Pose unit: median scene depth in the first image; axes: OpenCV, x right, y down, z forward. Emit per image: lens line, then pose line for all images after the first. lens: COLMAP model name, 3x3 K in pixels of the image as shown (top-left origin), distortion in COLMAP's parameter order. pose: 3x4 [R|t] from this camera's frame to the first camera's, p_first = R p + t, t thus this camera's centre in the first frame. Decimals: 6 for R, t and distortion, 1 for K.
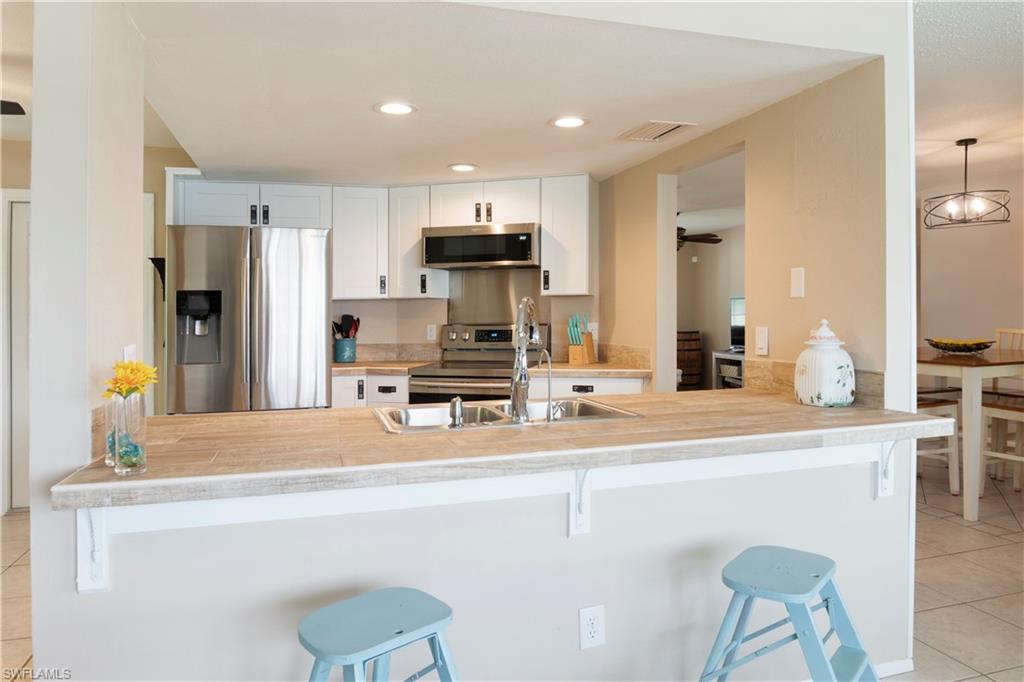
lens RADIAL K [[690.5, 0, 513.6], [0, 690.5, 316.0], [0, 0, 1]] dist [-0.039397, 0.000410]
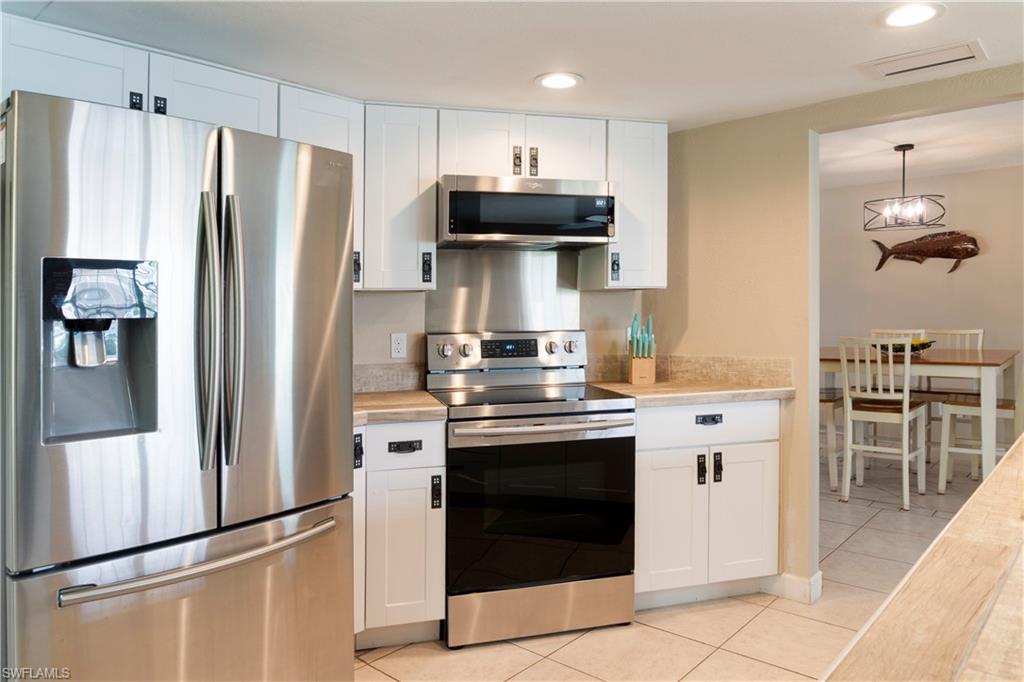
lens RADIAL K [[690.5, 0, 513.6], [0, 690.5, 316.0], [0, 0, 1]] dist [-0.039397, 0.000410]
pose [[0.856367, -0.002810, 0.516361, -0.399245], [0.009010, 0.999914, -0.009501, 0.003748], [-0.516290, 0.012789, 0.856318, 0.453111]]
